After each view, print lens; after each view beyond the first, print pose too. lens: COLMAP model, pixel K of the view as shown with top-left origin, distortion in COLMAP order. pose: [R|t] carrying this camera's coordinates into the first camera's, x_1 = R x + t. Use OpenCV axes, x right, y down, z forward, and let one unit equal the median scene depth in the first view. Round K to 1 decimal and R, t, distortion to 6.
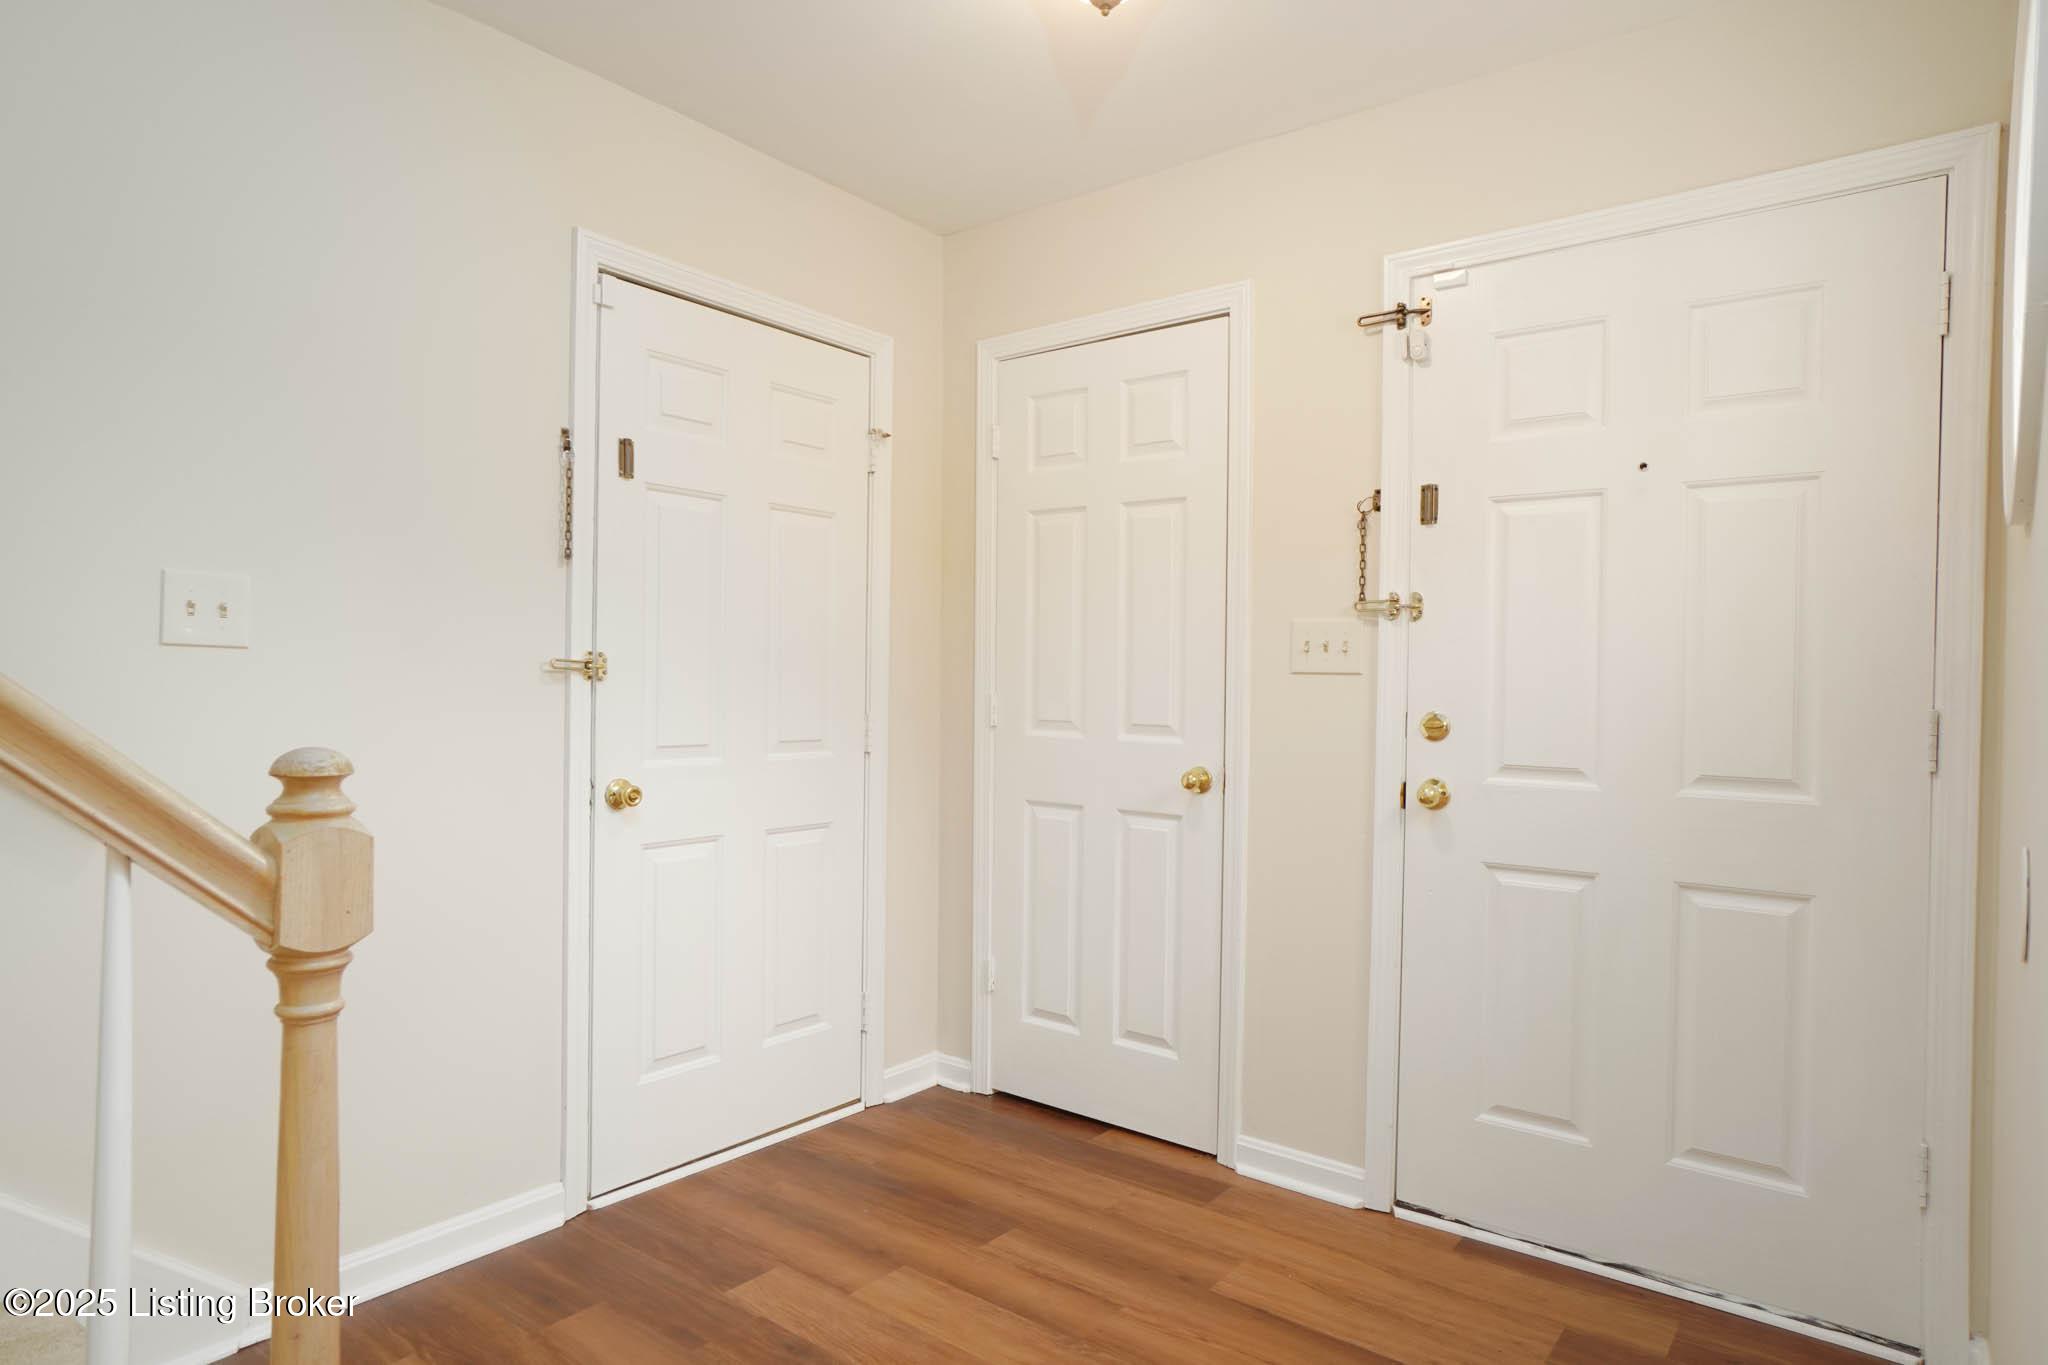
lens RADIAL K [[1151.1, 0, 1022.8], [0, 1151.1, 685.8], [0, 0, 1]] dist [-0.013137, 0.002970]
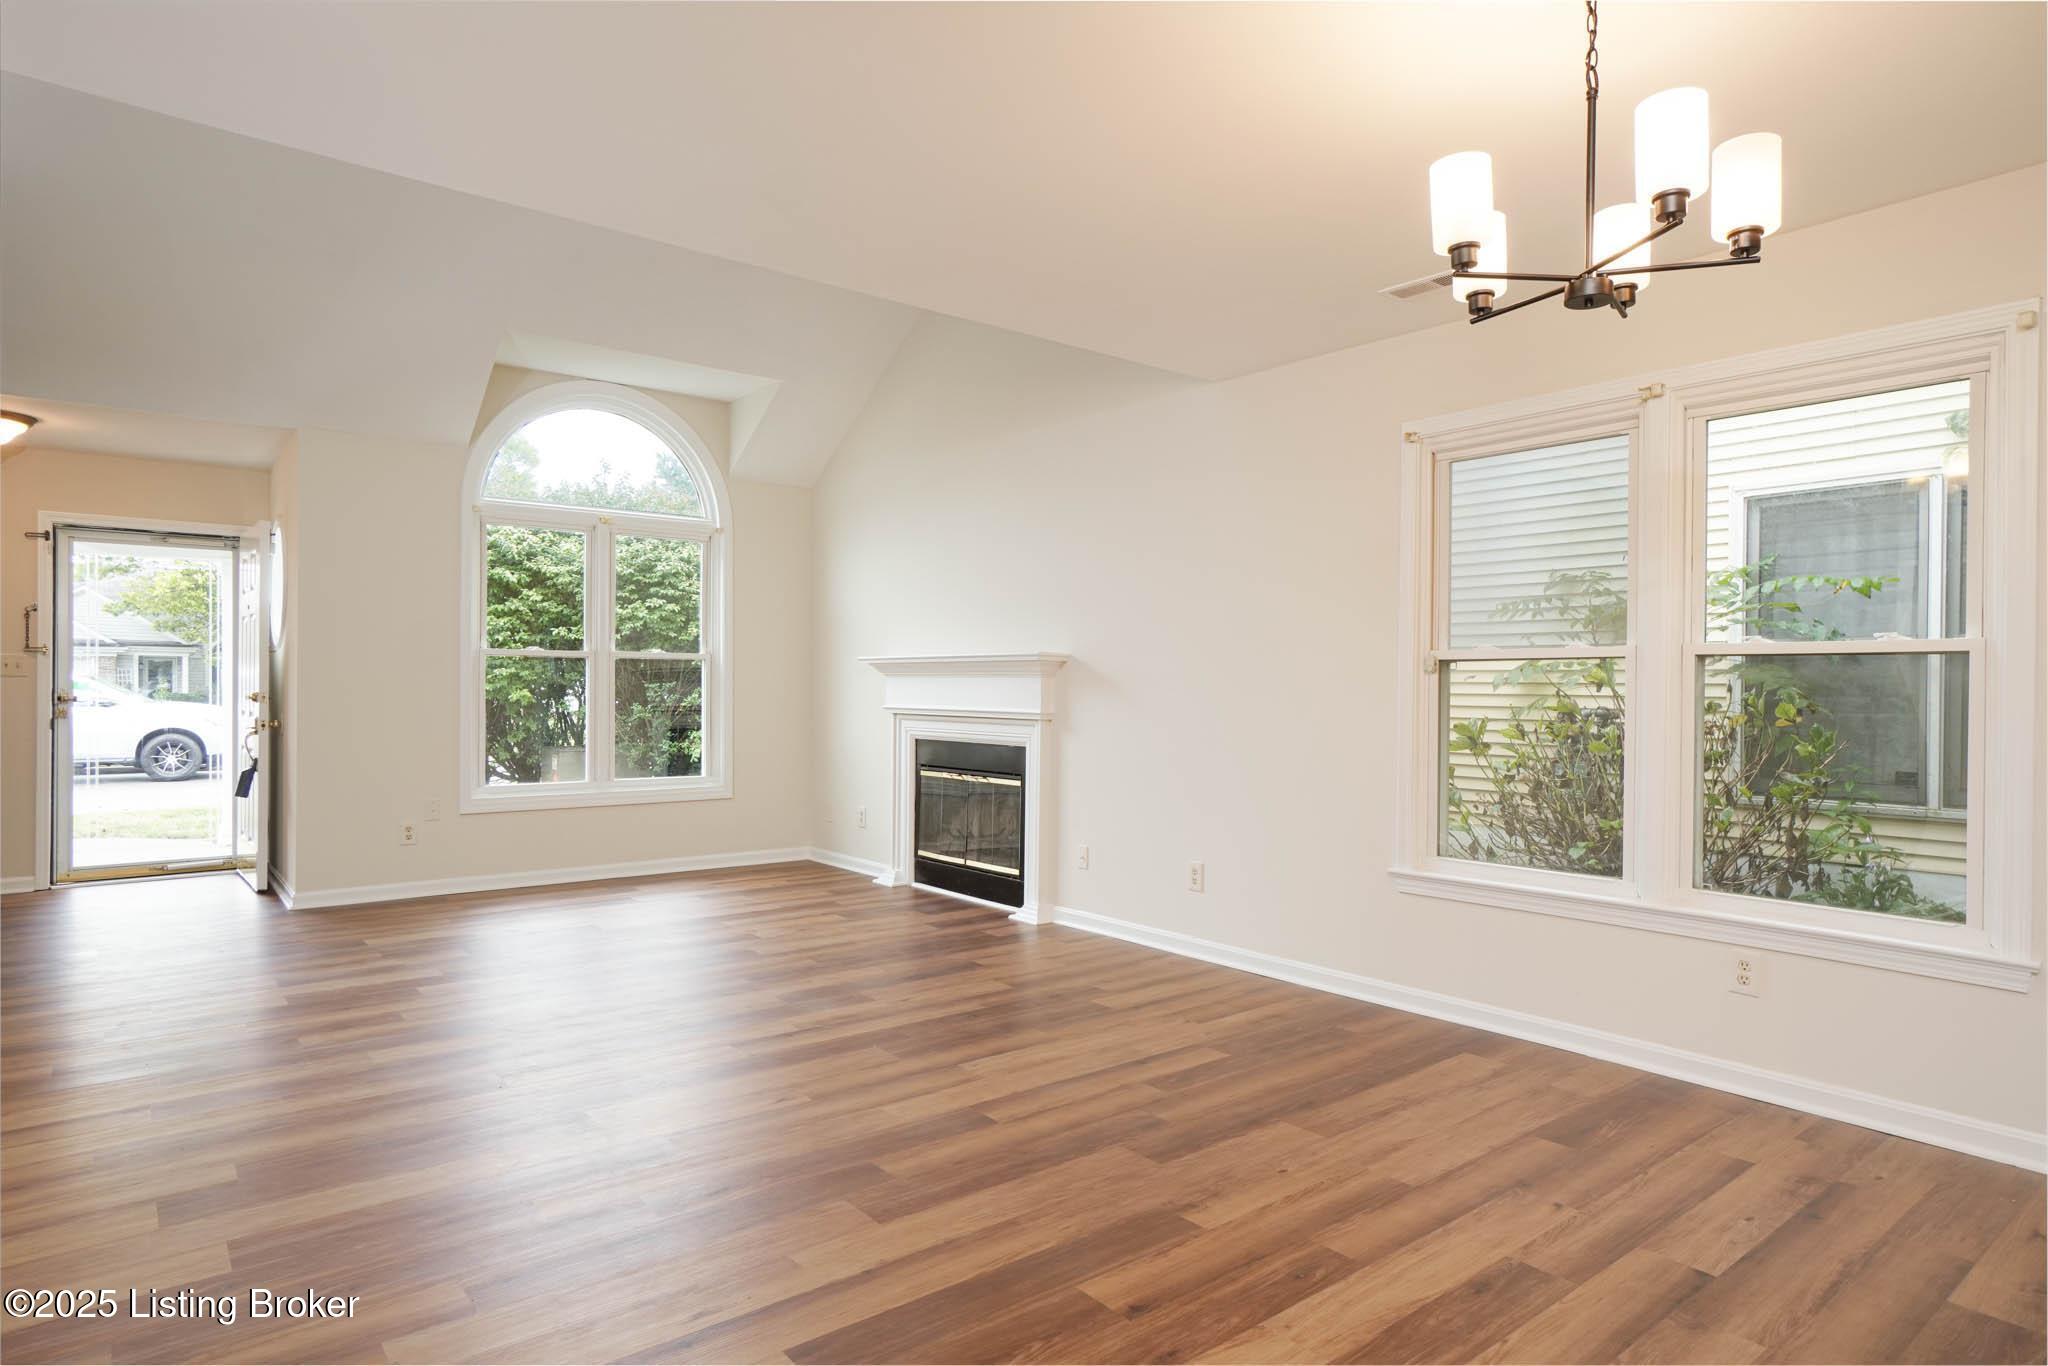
lens RADIAL K [[1151.1, 0, 1021.1], [0, 1151.1, 694.8], [0, 0, 1]] dist [-0.013137, 0.002970]
pose [[0.232022, -0.021446, 0.972474, -1.430054], [0.003715, 0.999769, 0.021162, -0.012721], [-0.972704, -0.001298, 0.232048, -1.474349]]
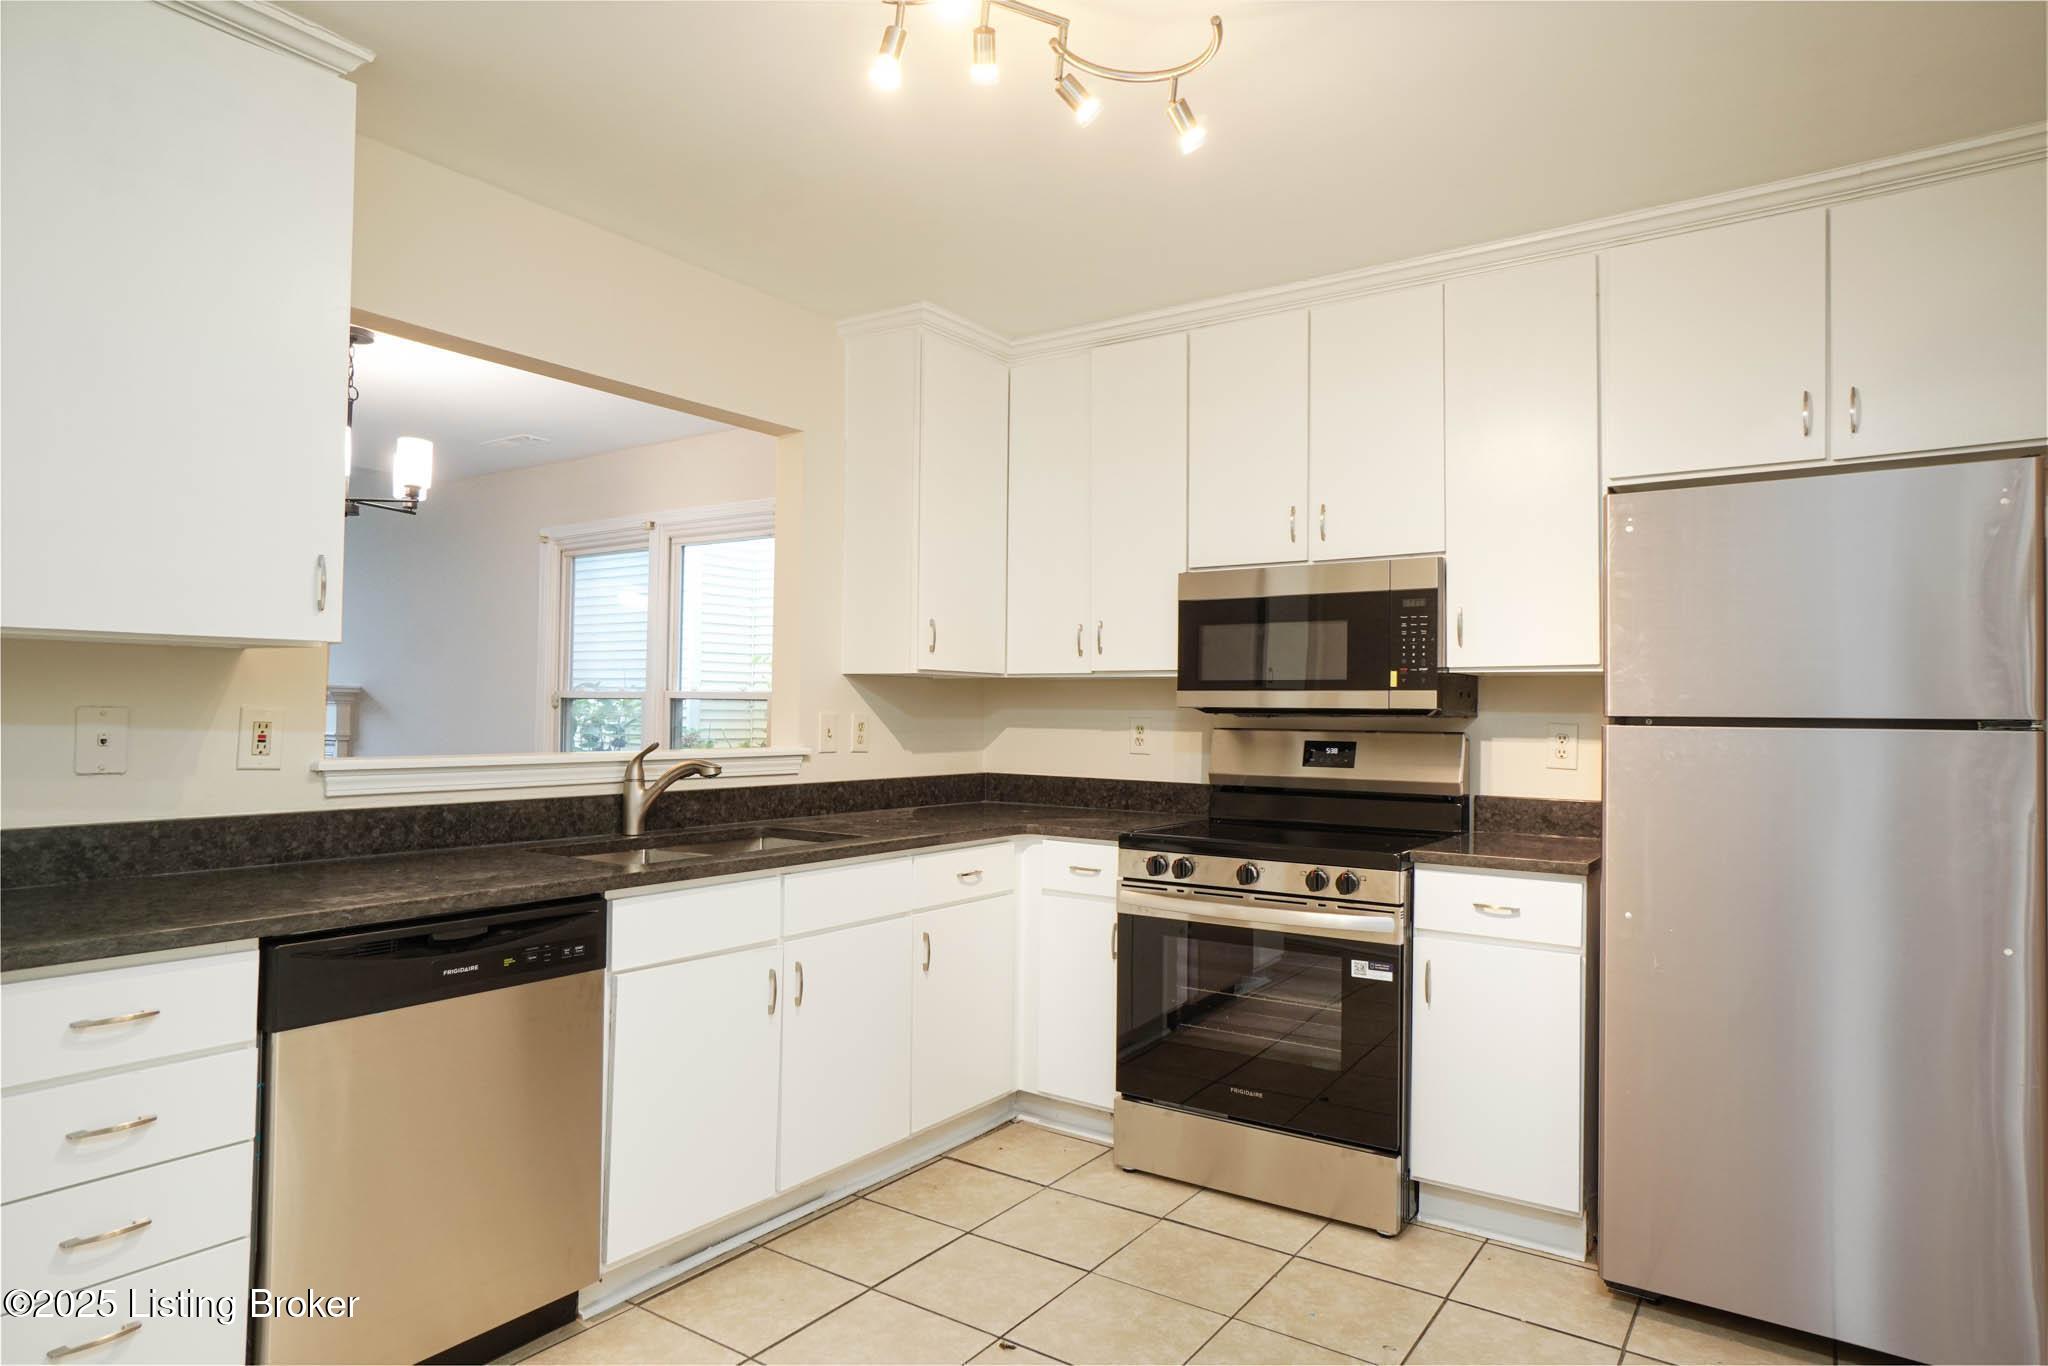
lens RADIAL K [[1151.1, 0, 1042.9], [0, 1151.1, 676.4], [0, 0, 1]] dist [-0.013137, 0.002970]
pose [[-0.066894, 0.010008, 0.997710, -1.996922], [-0.004019, 0.999939, -0.010300, -0.042222], [-0.997752, -0.004699, -0.066850, -2.352495]]
